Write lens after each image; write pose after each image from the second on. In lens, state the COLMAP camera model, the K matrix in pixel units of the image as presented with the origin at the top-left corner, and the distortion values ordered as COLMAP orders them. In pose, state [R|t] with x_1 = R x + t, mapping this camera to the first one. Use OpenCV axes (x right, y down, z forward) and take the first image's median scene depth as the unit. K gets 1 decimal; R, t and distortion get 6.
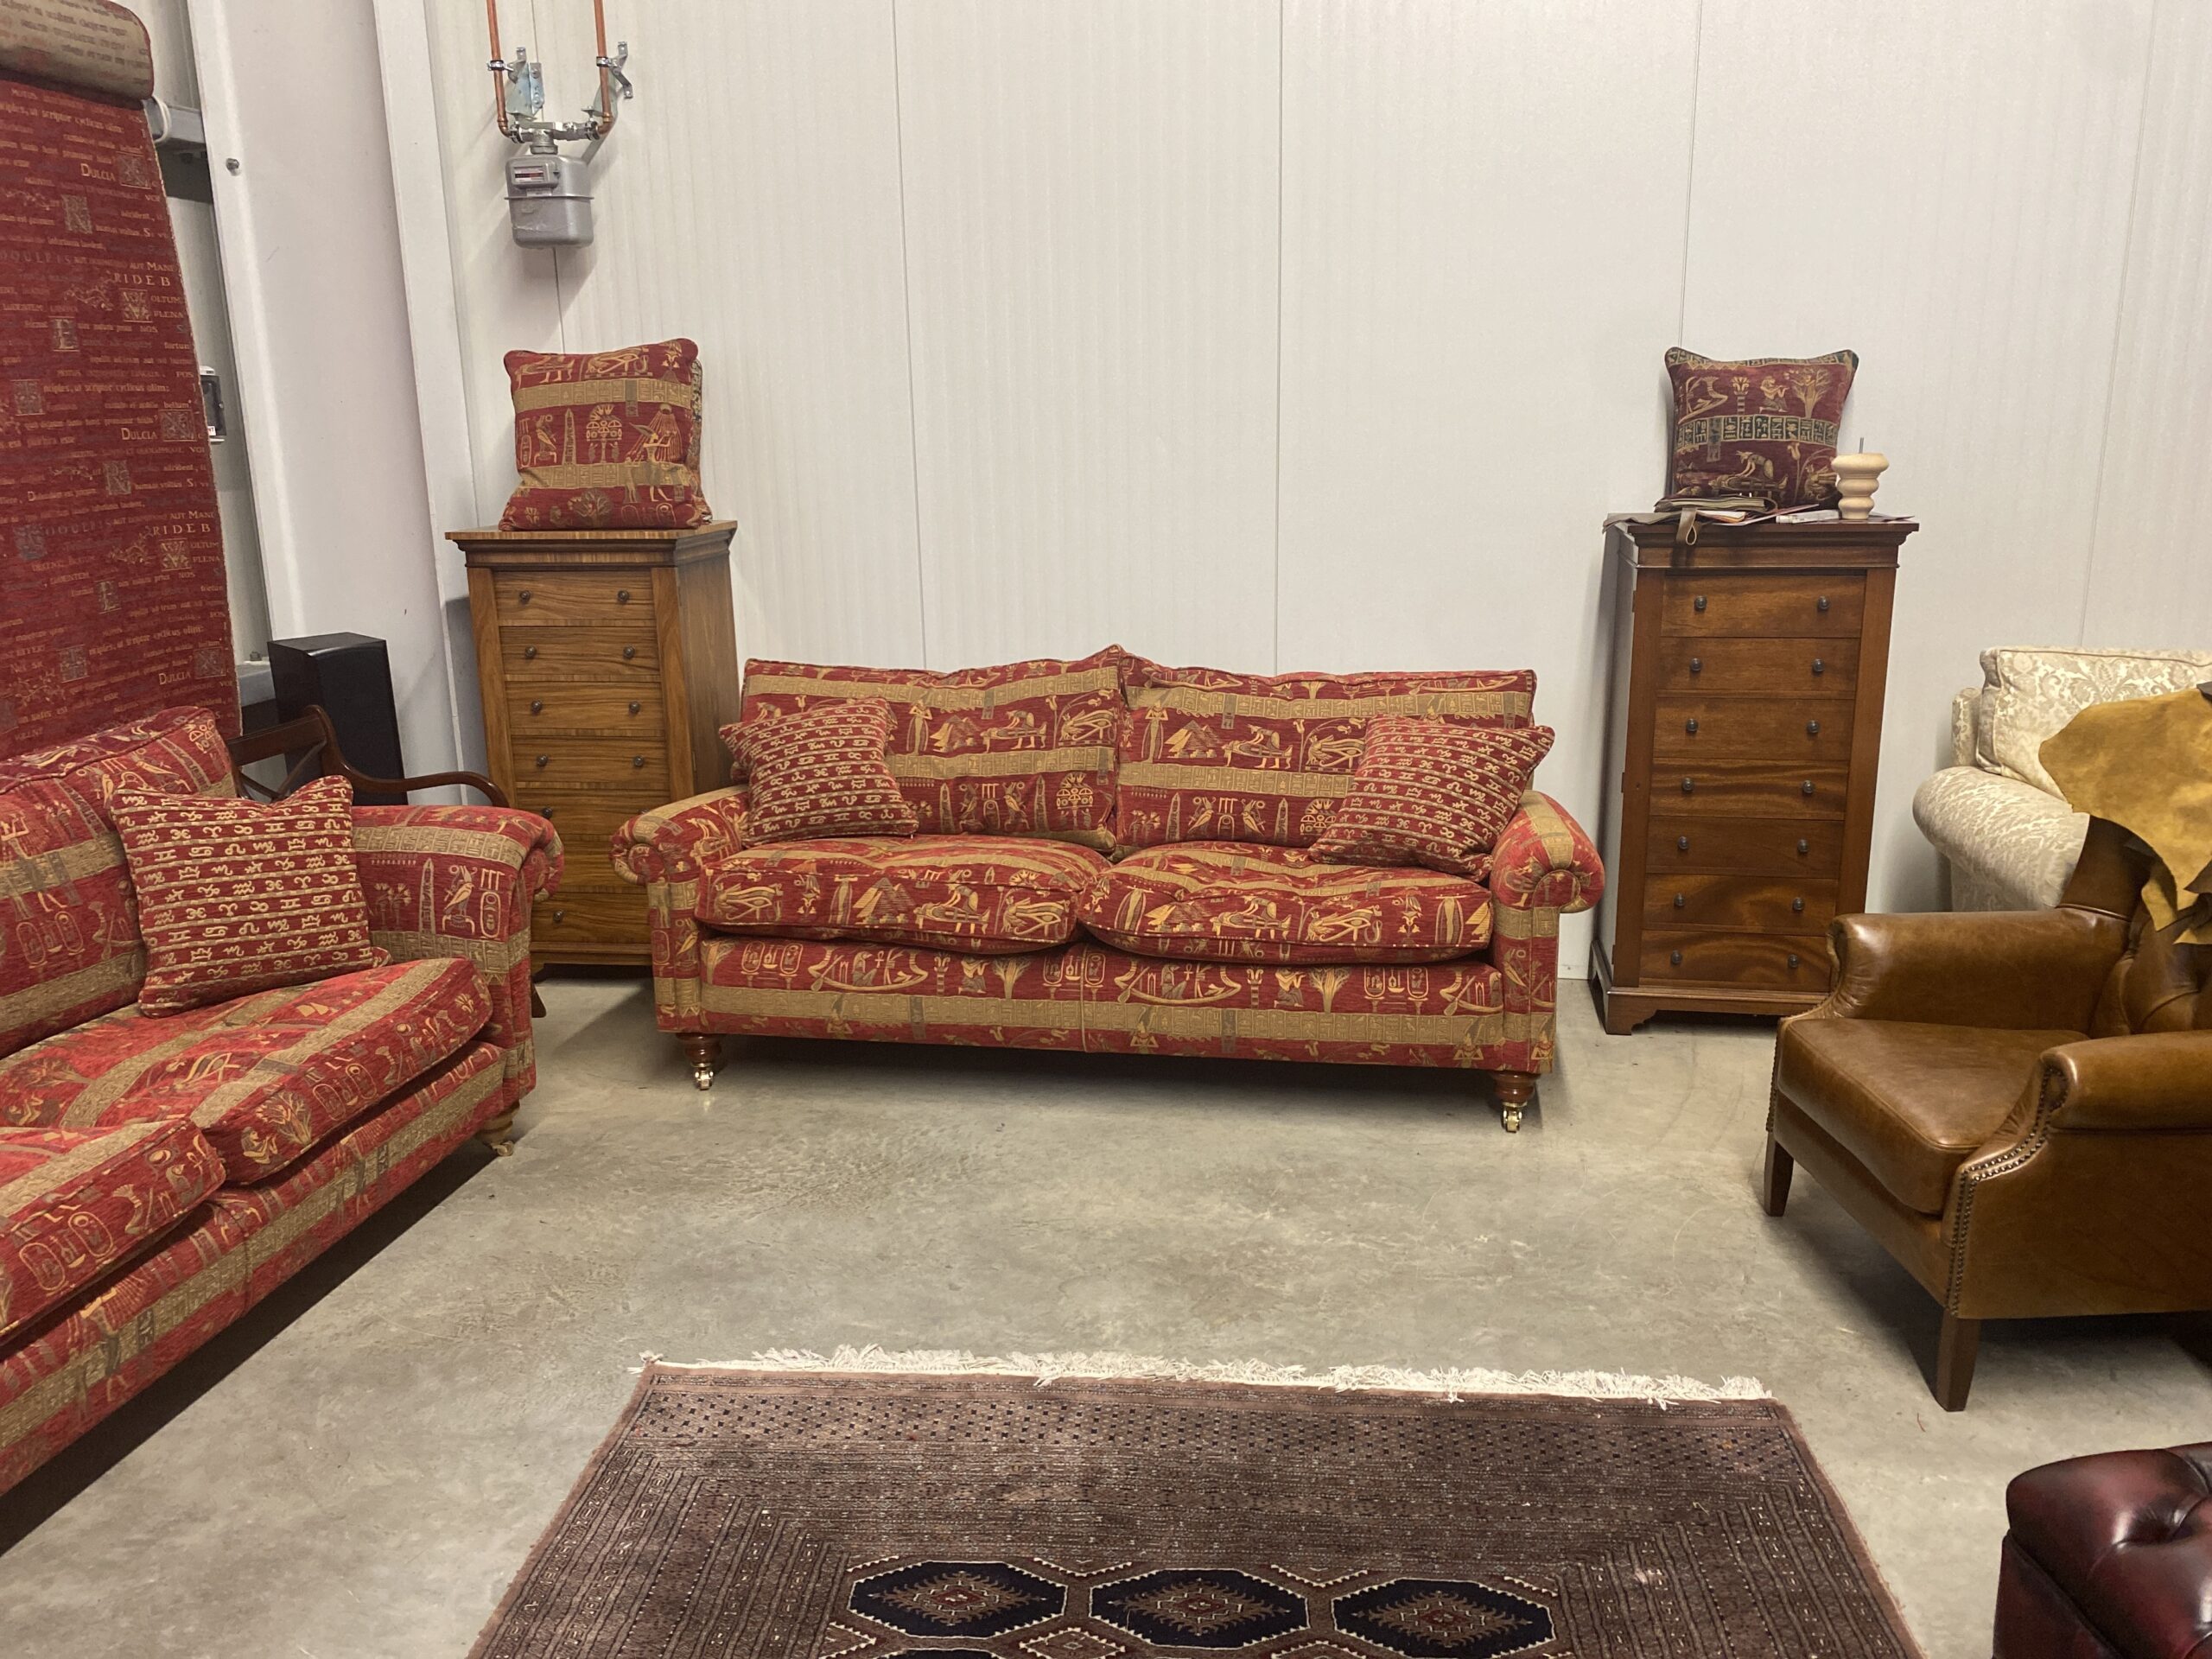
lens RADIAL K [[1669.7, 0, 1099.7], [0, 1669.7, 797.5], [0, 0, 1]] dist [0.055322, -0.064954]
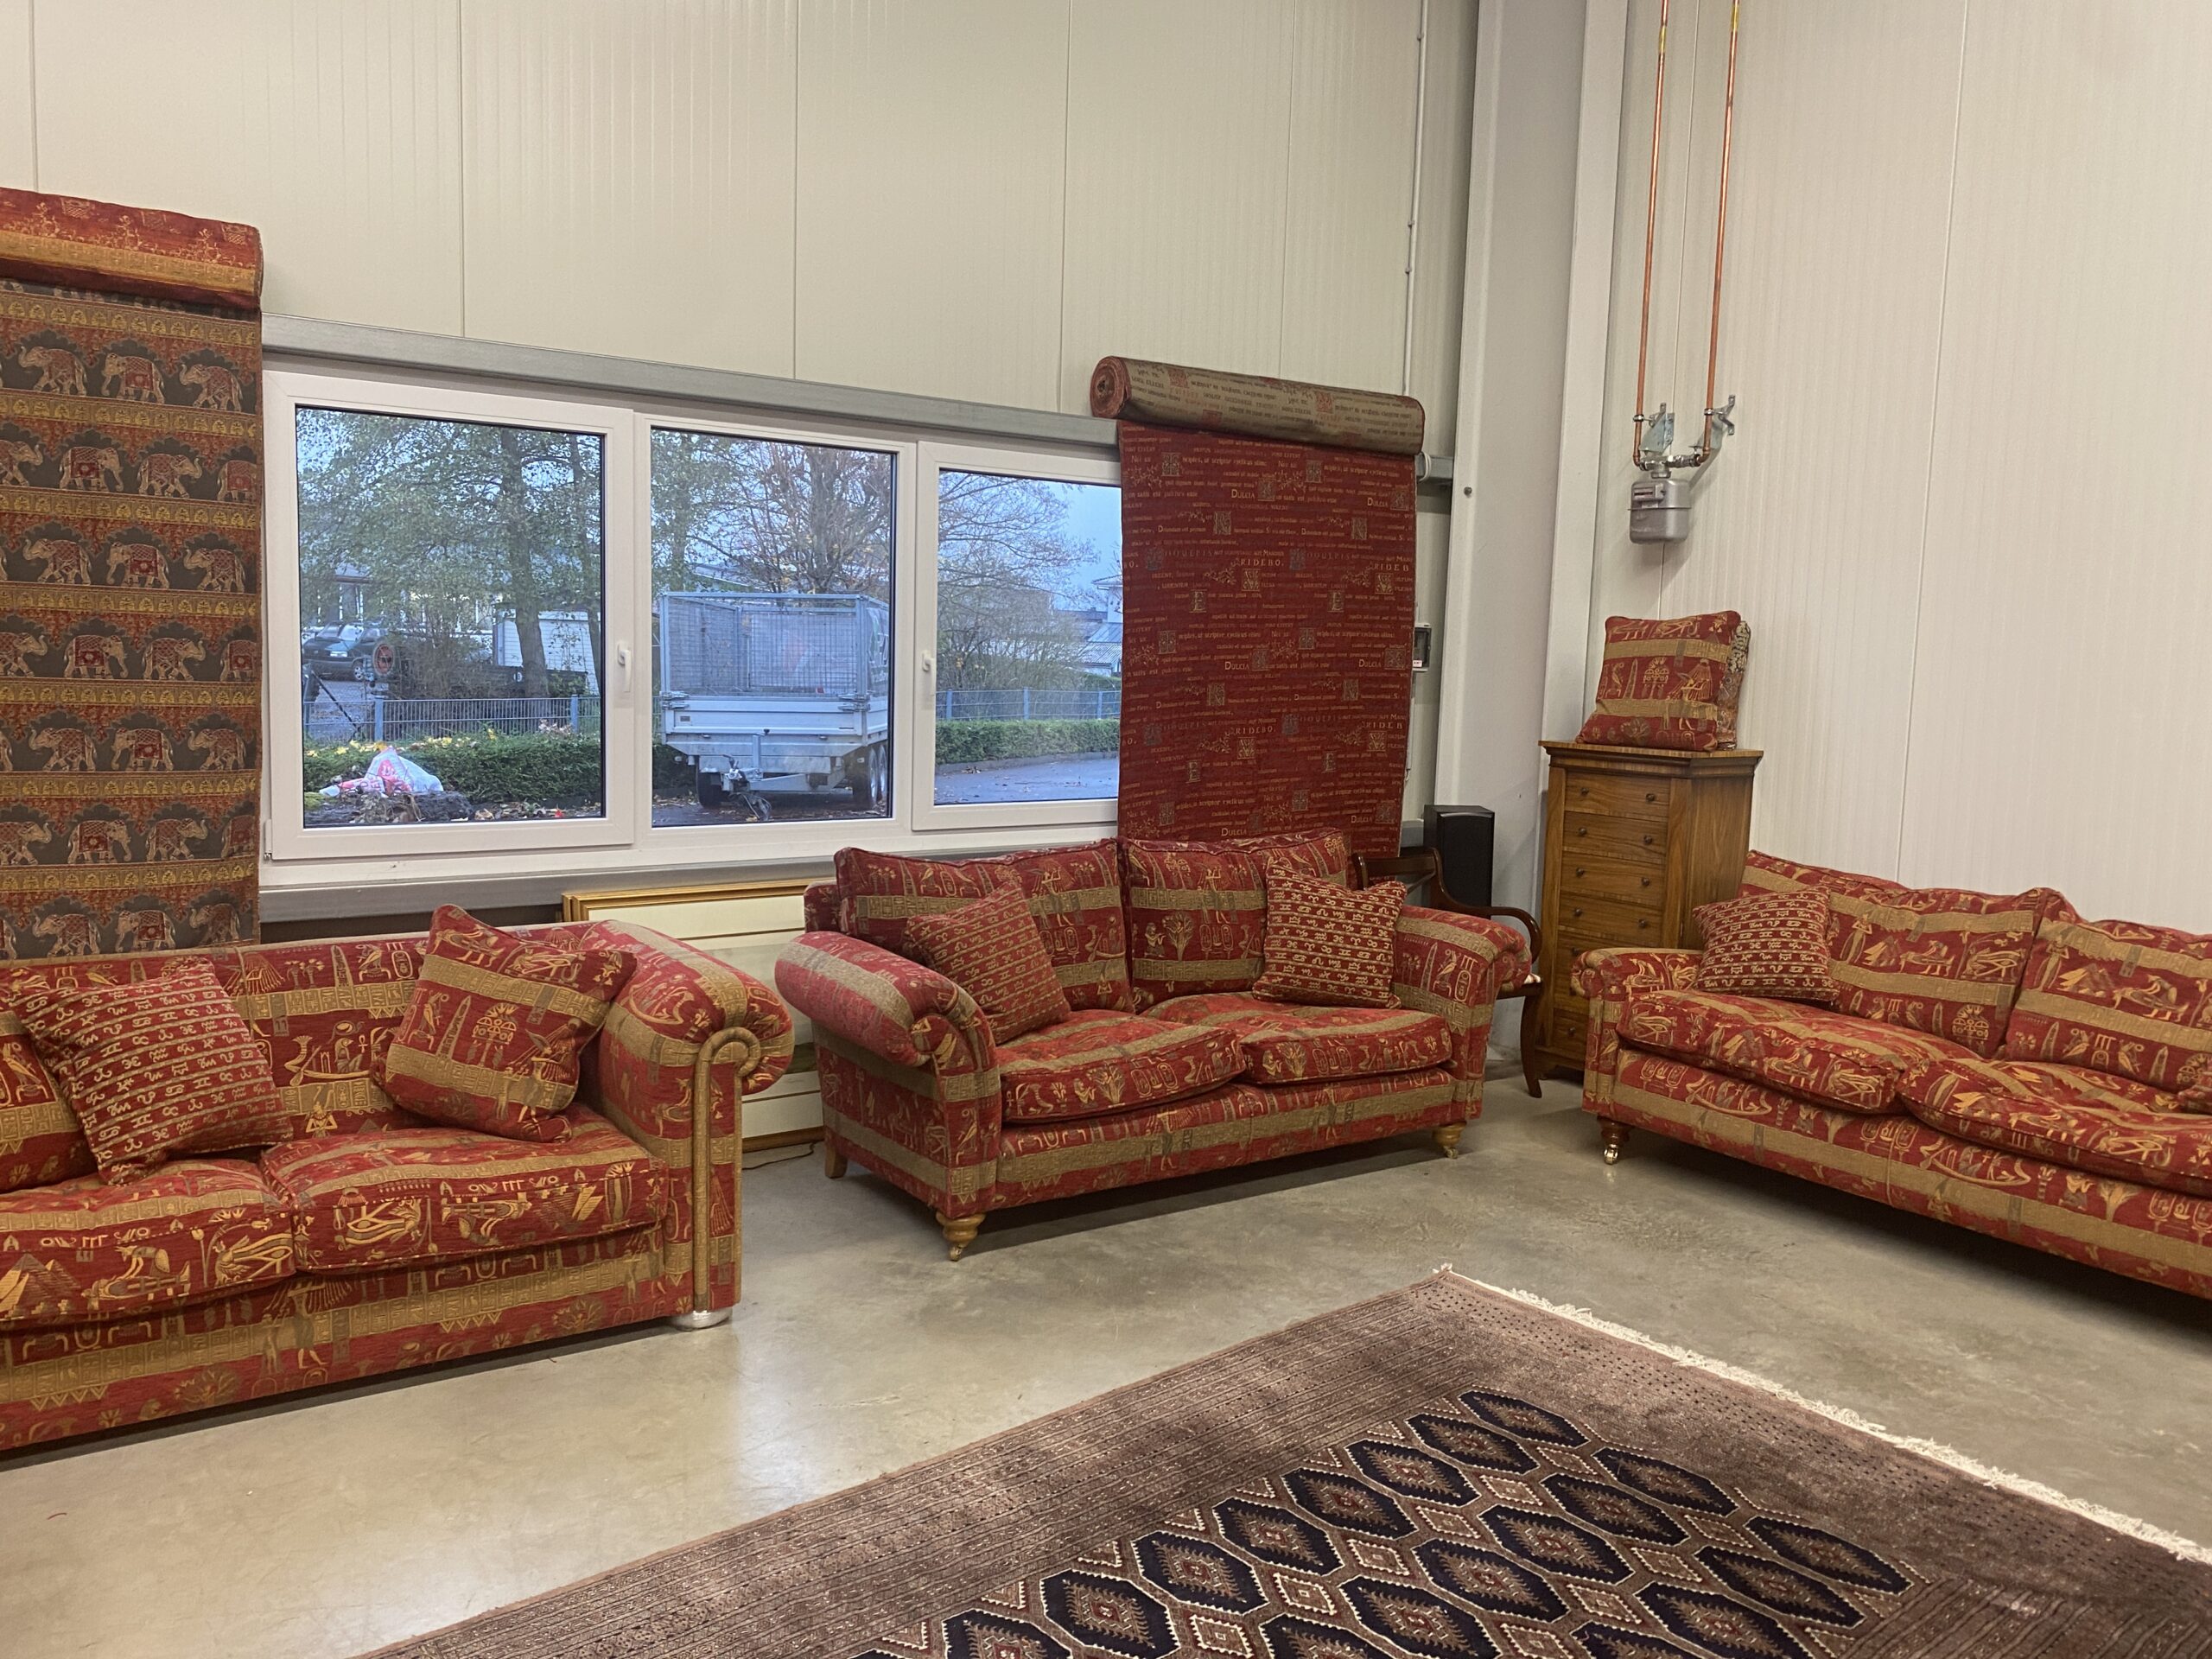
lens RADIAL K [[1669.7, 0, 1099.7], [0, 1669.7, 797.5], [0, 0, 1]] dist [0.055322, -0.064954]
pose [[0.704734, 0.104094, -0.701793, 0.381535], [-0.201786, 0.977734, -0.057608, 0.049142], [0.680171, 0.182210, 0.710047, -0.265552]]
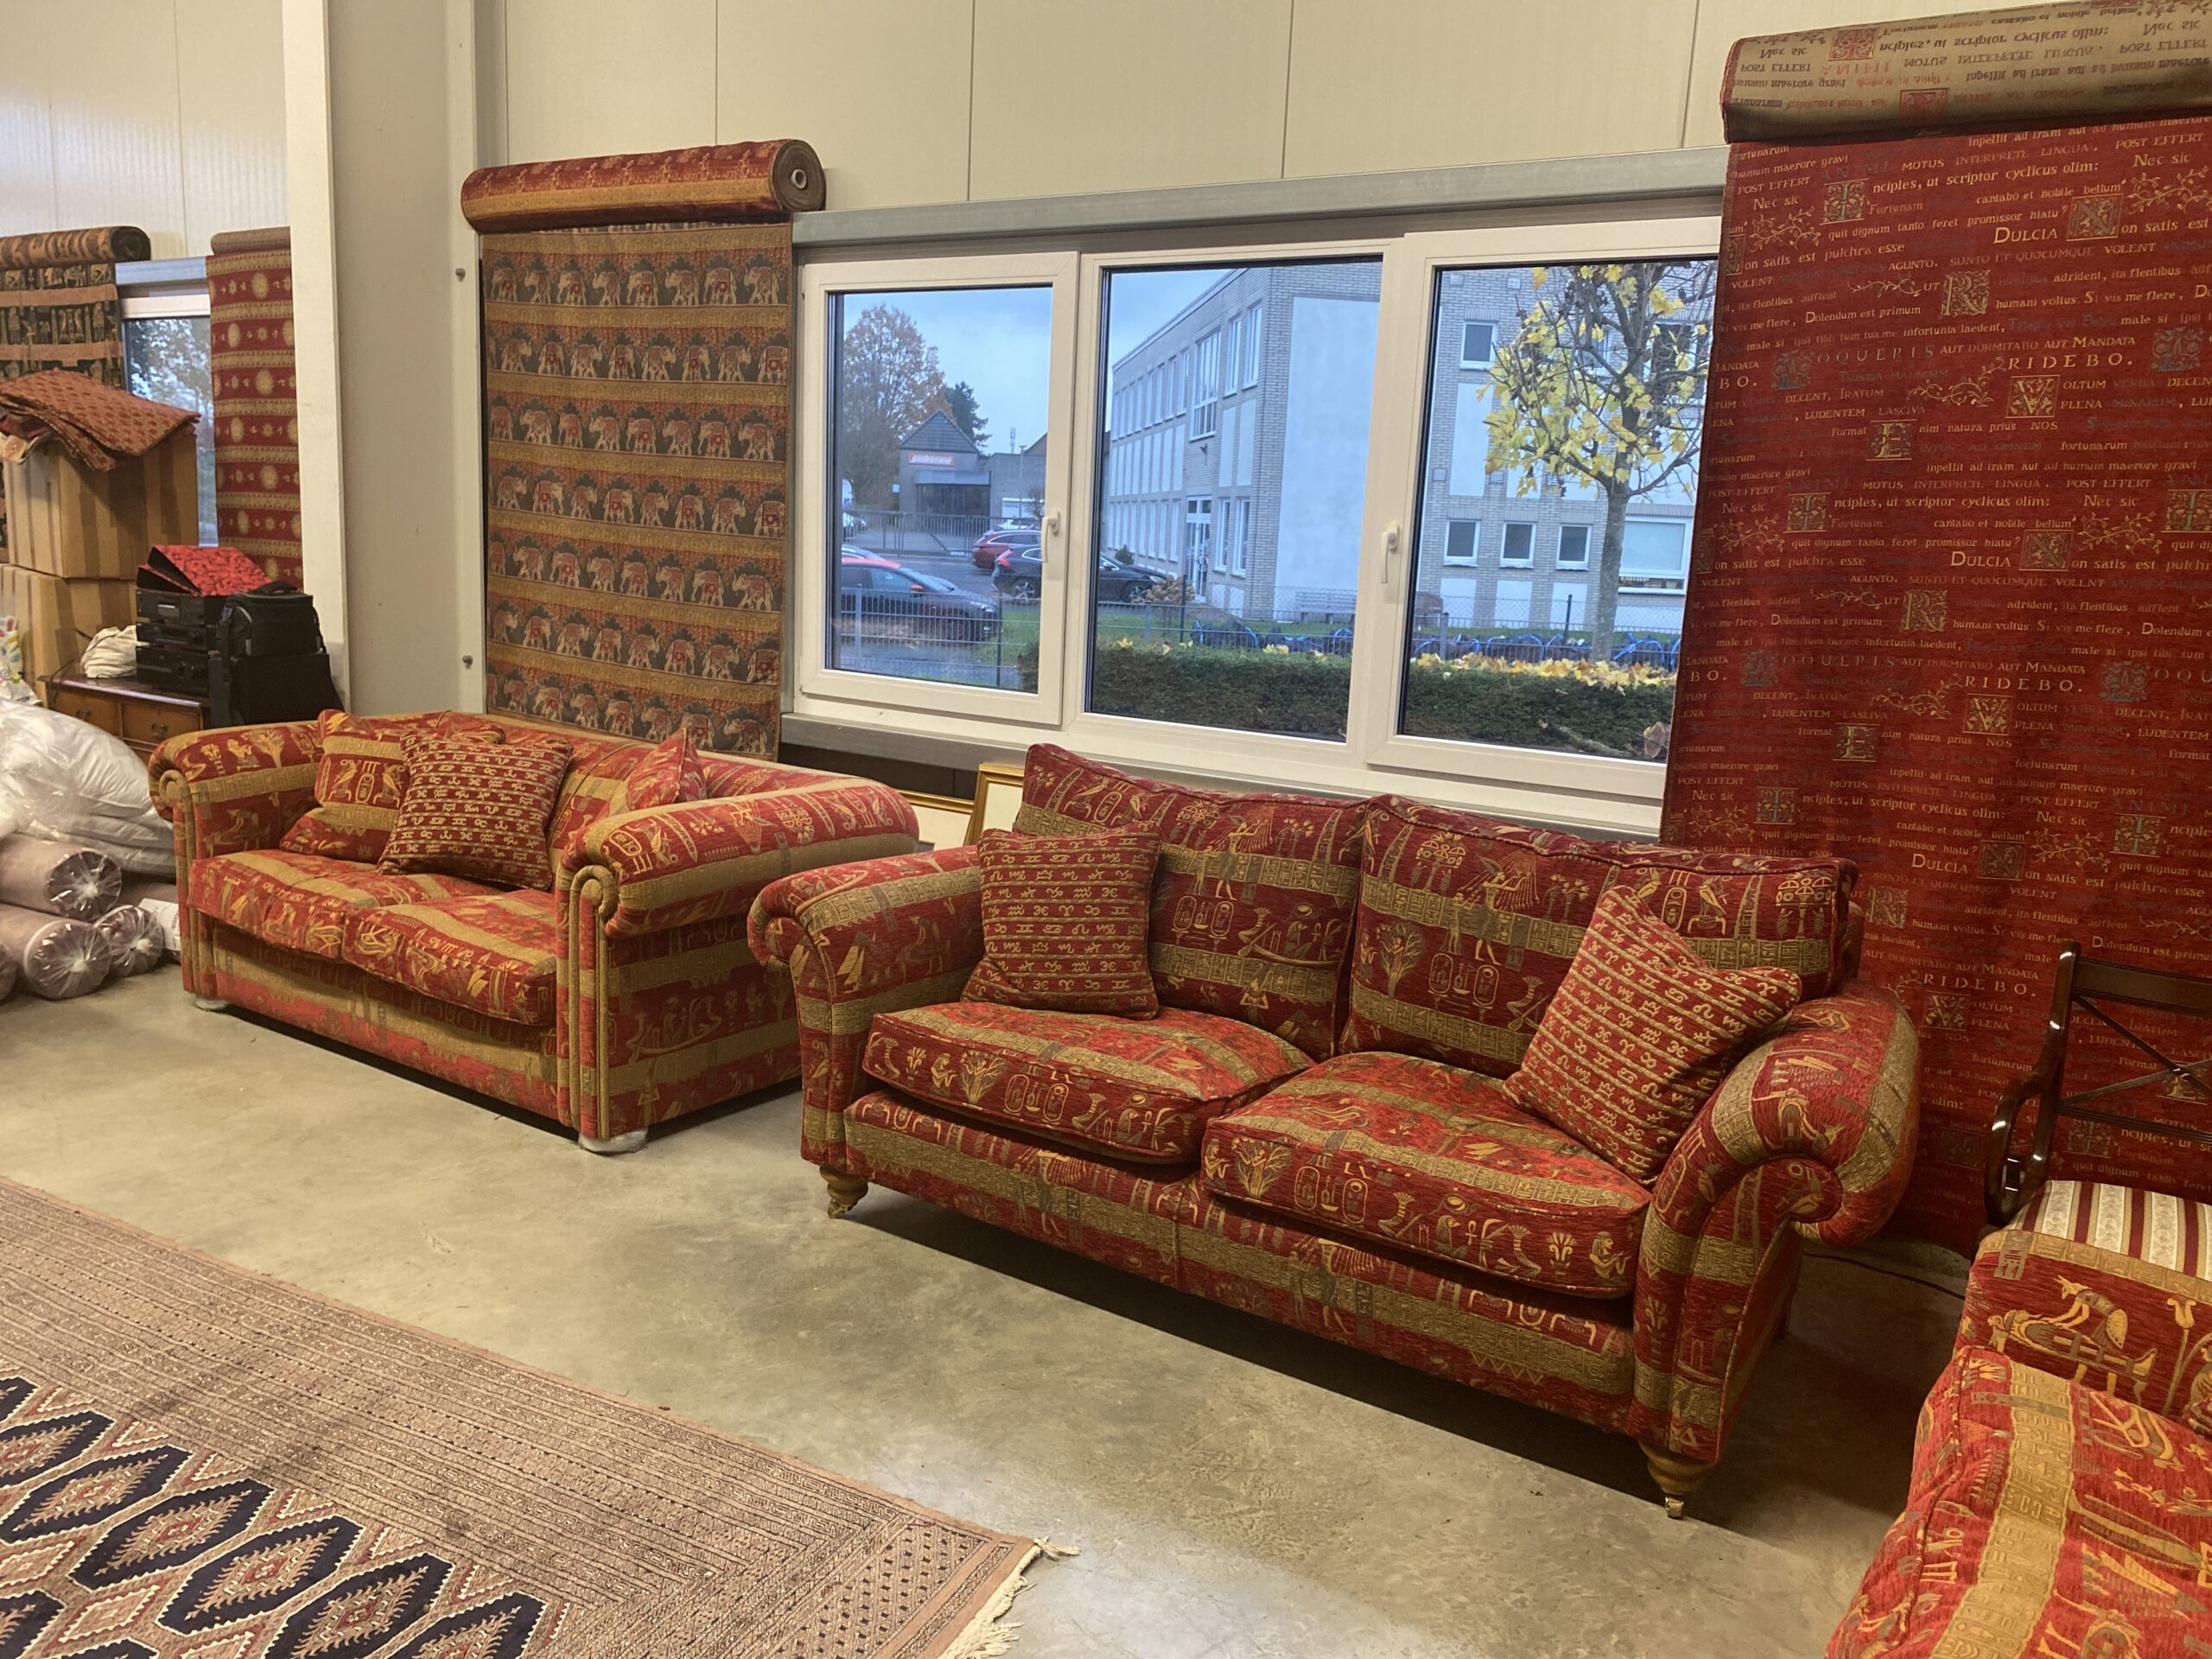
lens RADIAL K [[1711.8, 0, 1126.7], [0, 1711.8, 807.5], [0, 0, 1]] dist [0.054644, -0.074763]
pose [[-0.390926, 0.150505, -0.908033, 0.341143], [-0.247720, 0.932935, 0.261281, -0.194399], [0.886460, 0.327079, -0.327426, 0.865972]]
